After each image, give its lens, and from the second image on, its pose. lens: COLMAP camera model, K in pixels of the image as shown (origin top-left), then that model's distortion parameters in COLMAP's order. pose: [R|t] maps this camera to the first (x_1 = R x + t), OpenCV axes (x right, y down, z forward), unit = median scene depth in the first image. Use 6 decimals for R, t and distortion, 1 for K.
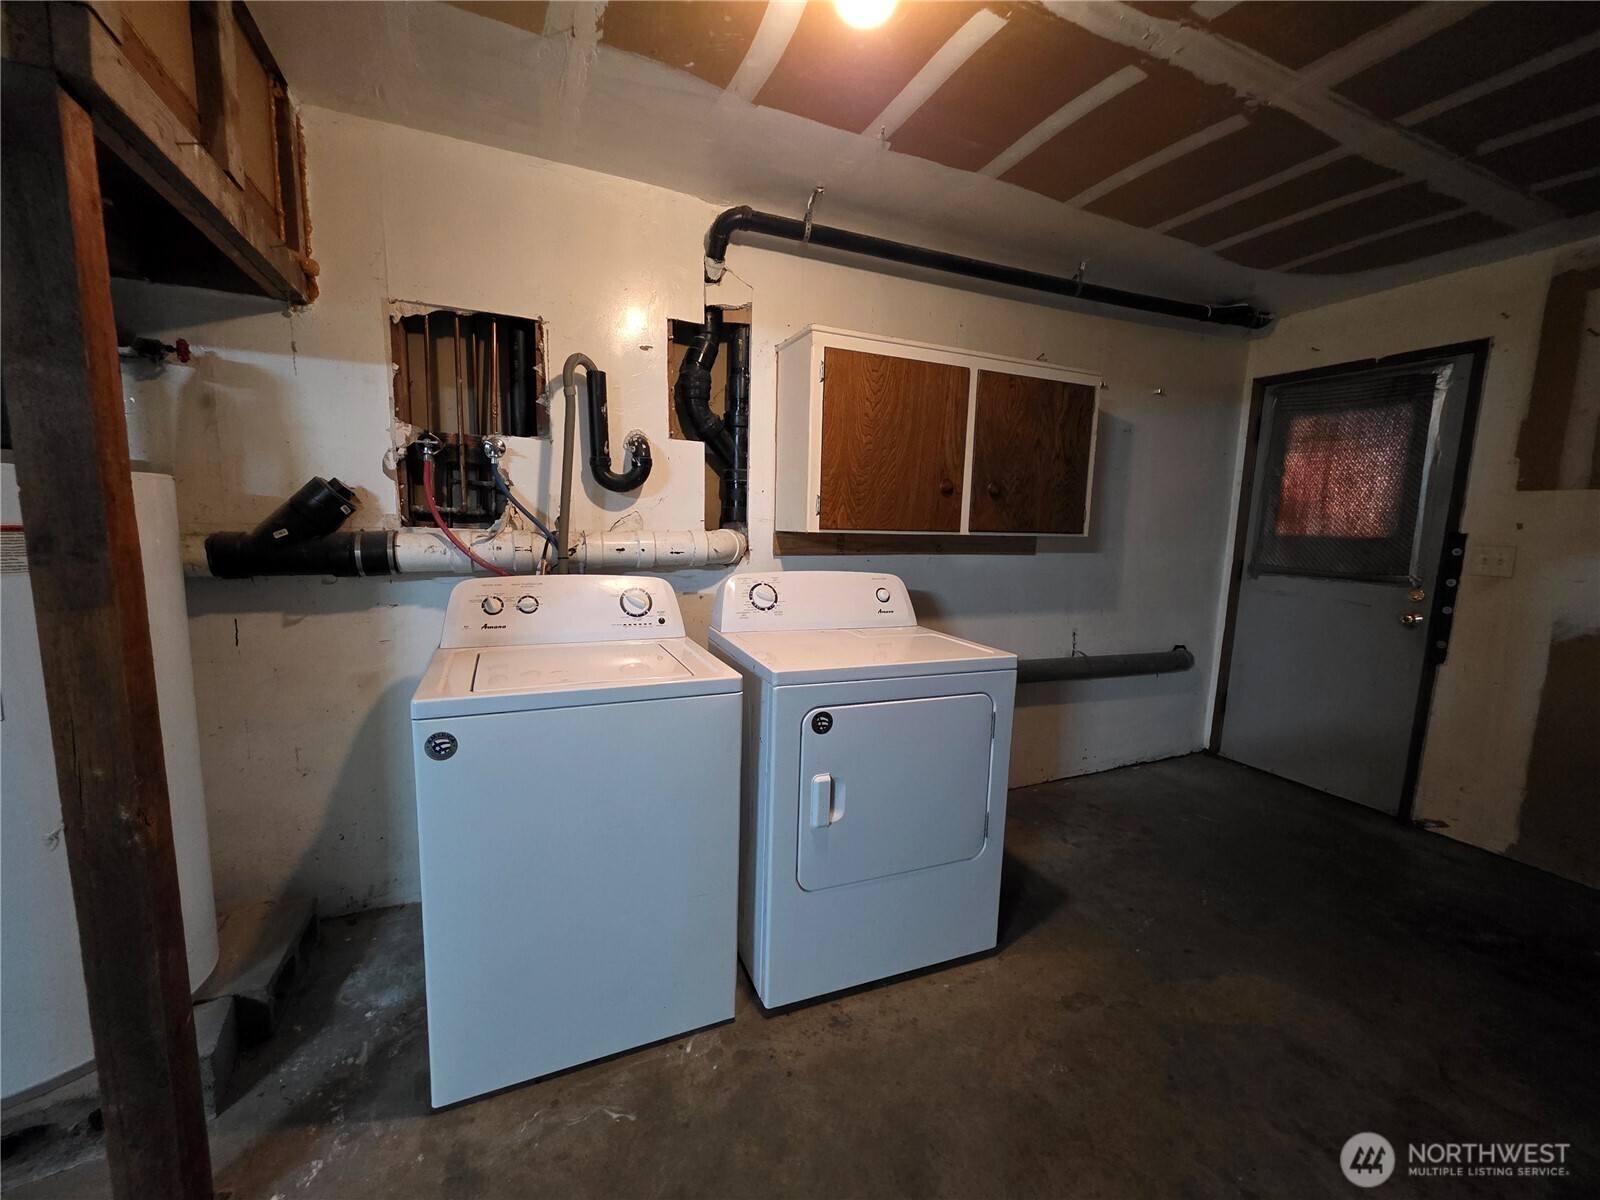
lens RADIAL K [[646.9, 0, 800.9], [0, 646.9, 603.8], [0, 0, 1]] dist [0.001362, -0.000163]
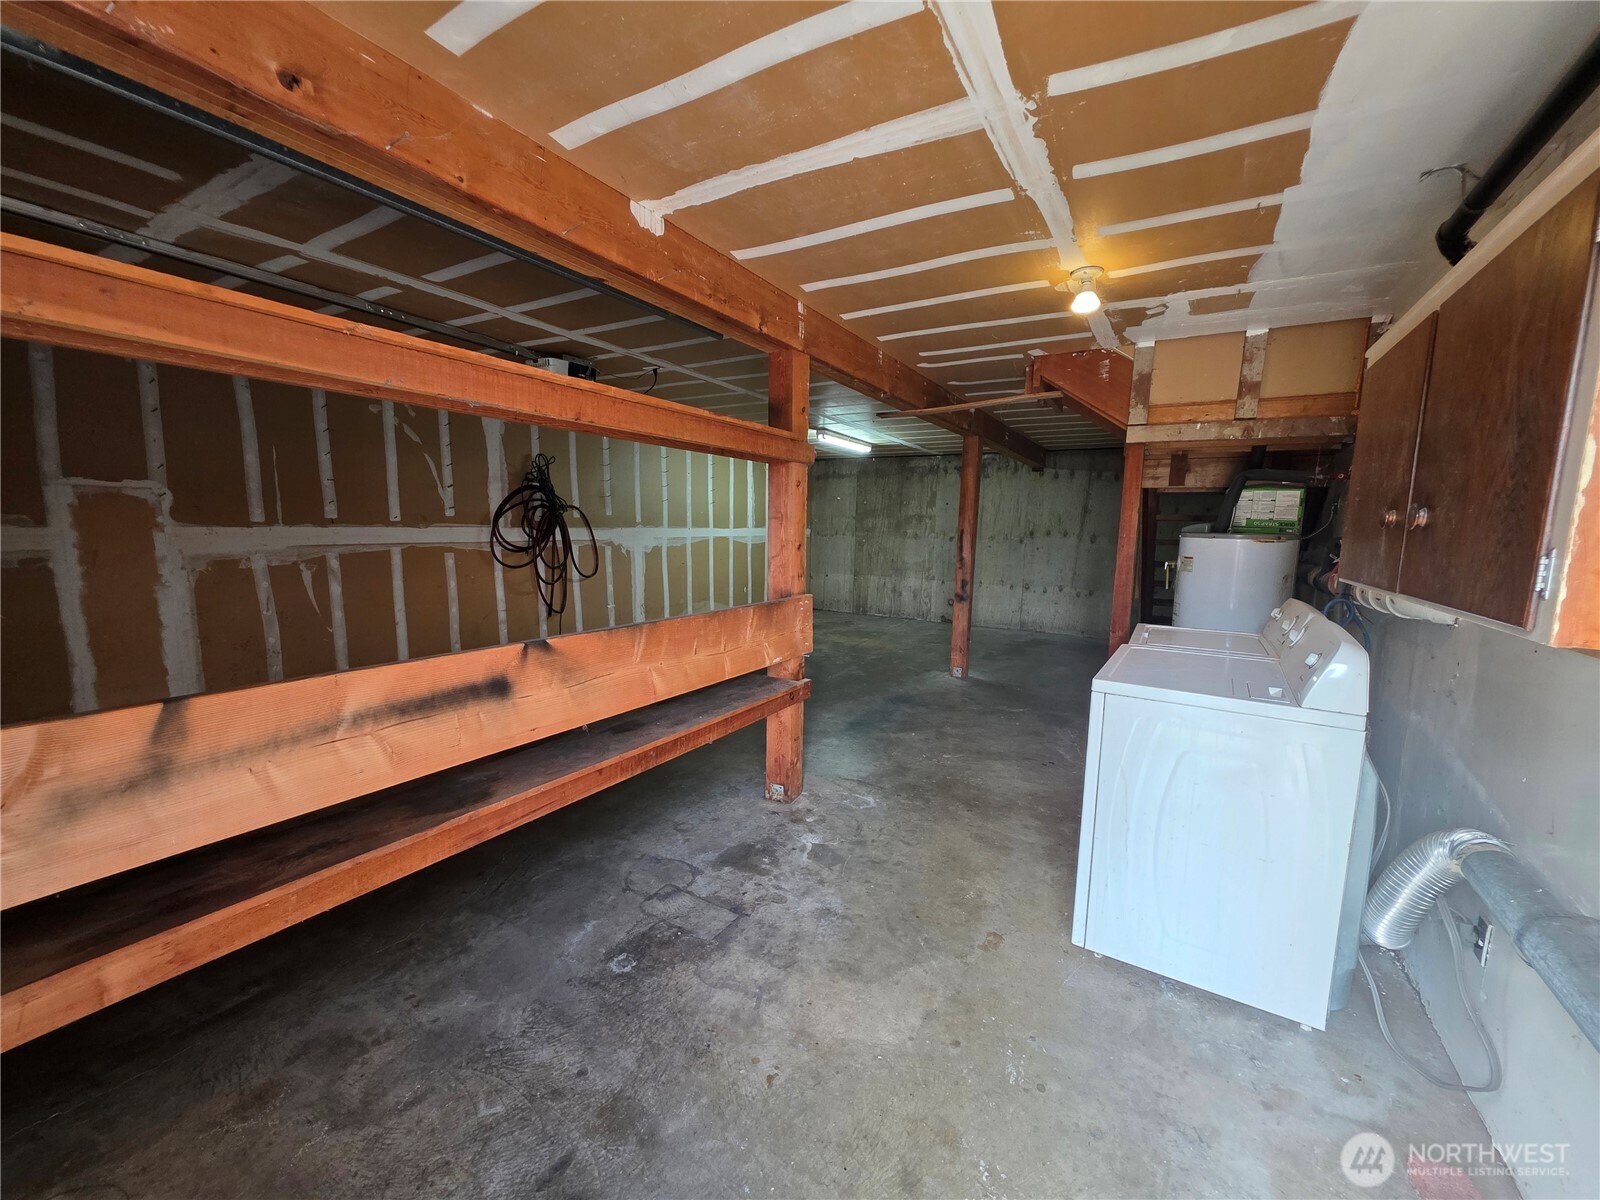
lens RADIAL K [[646.9, 0, 800.9], [0, 646.9, 603.8], [0, 0, 1]] dist [0.001362, -0.000163]
pose [[-0.817394, 0.028205, -0.575388, 1.230365], [-0.119653, 0.968707, 0.217463, -0.200952], [0.563516, 0.246600, -0.788440, 1.395041]]
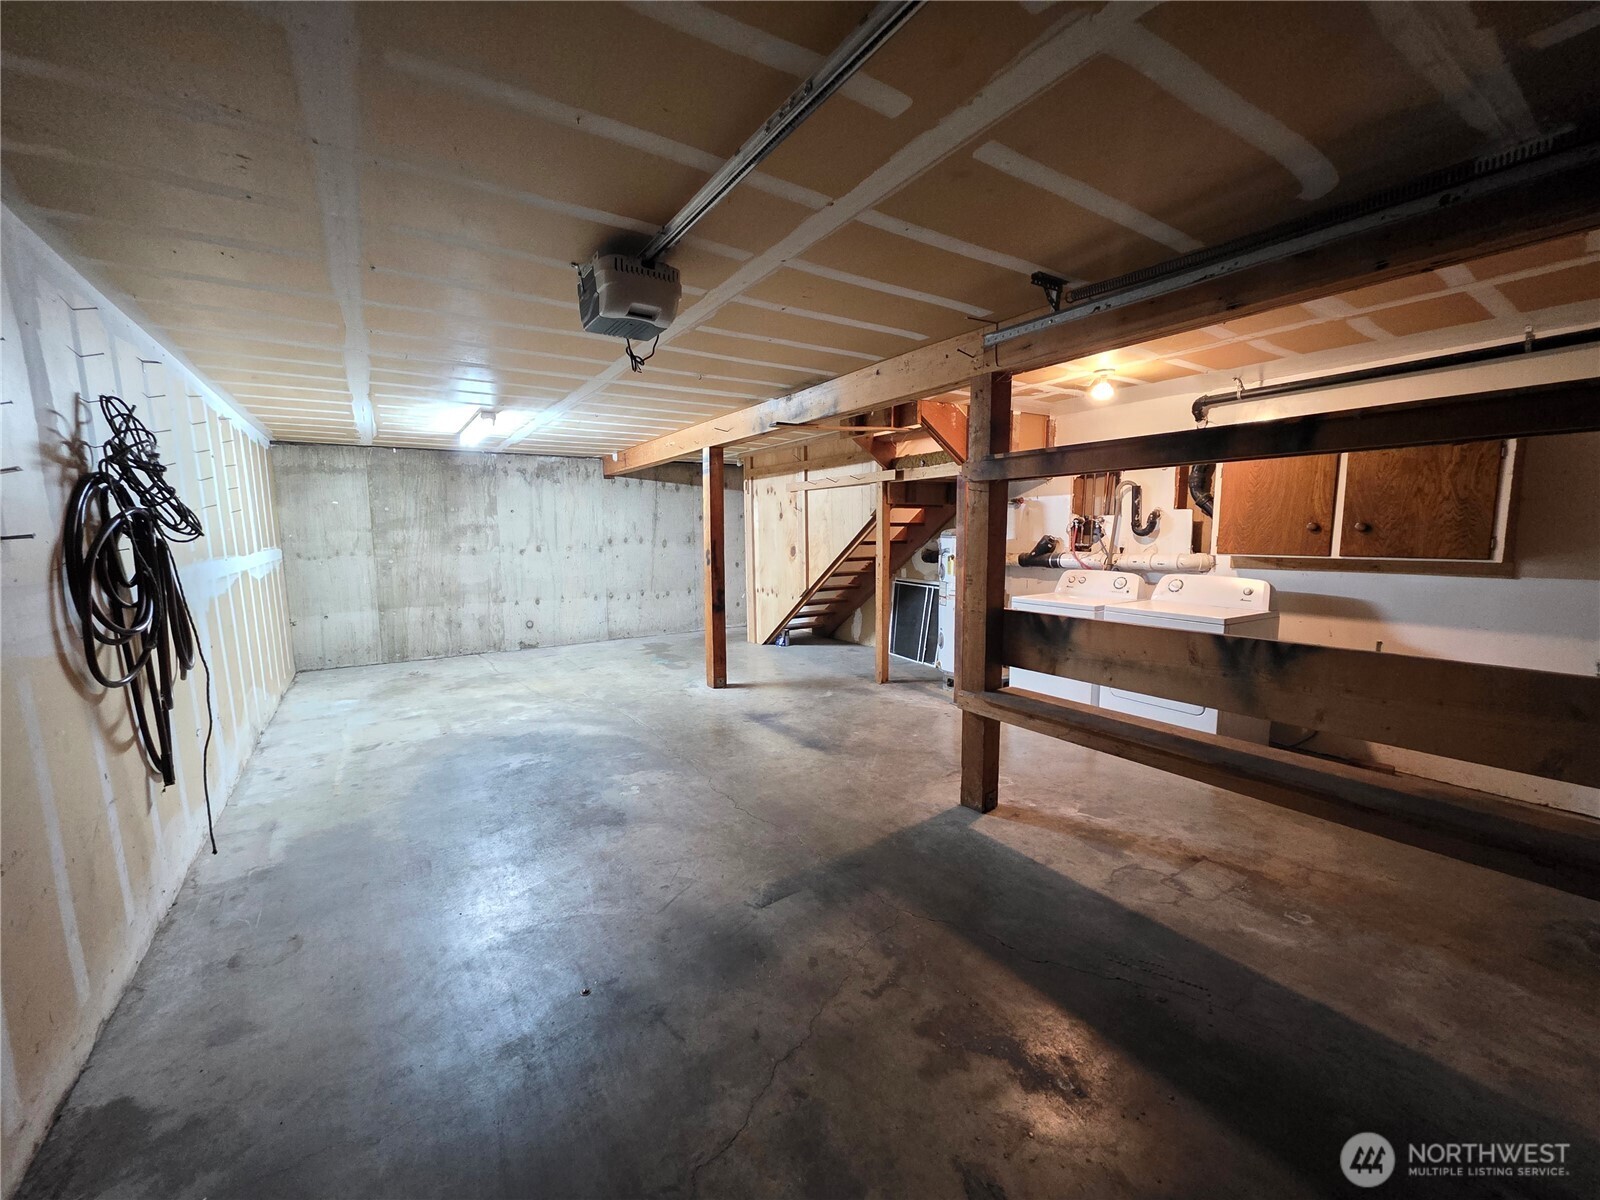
lens RADIAL K [[646.9, 0, 800.9], [0, 646.9, 603.8], [0, 0, 1]] dist [0.001362, -0.000163]
pose [[0.163441, 0.085213, -0.982866, 1.851044], [-0.118226, 0.990775, 0.066238, 0.054278], [0.979444, 0.105375, 0.172007, -0.557182]]
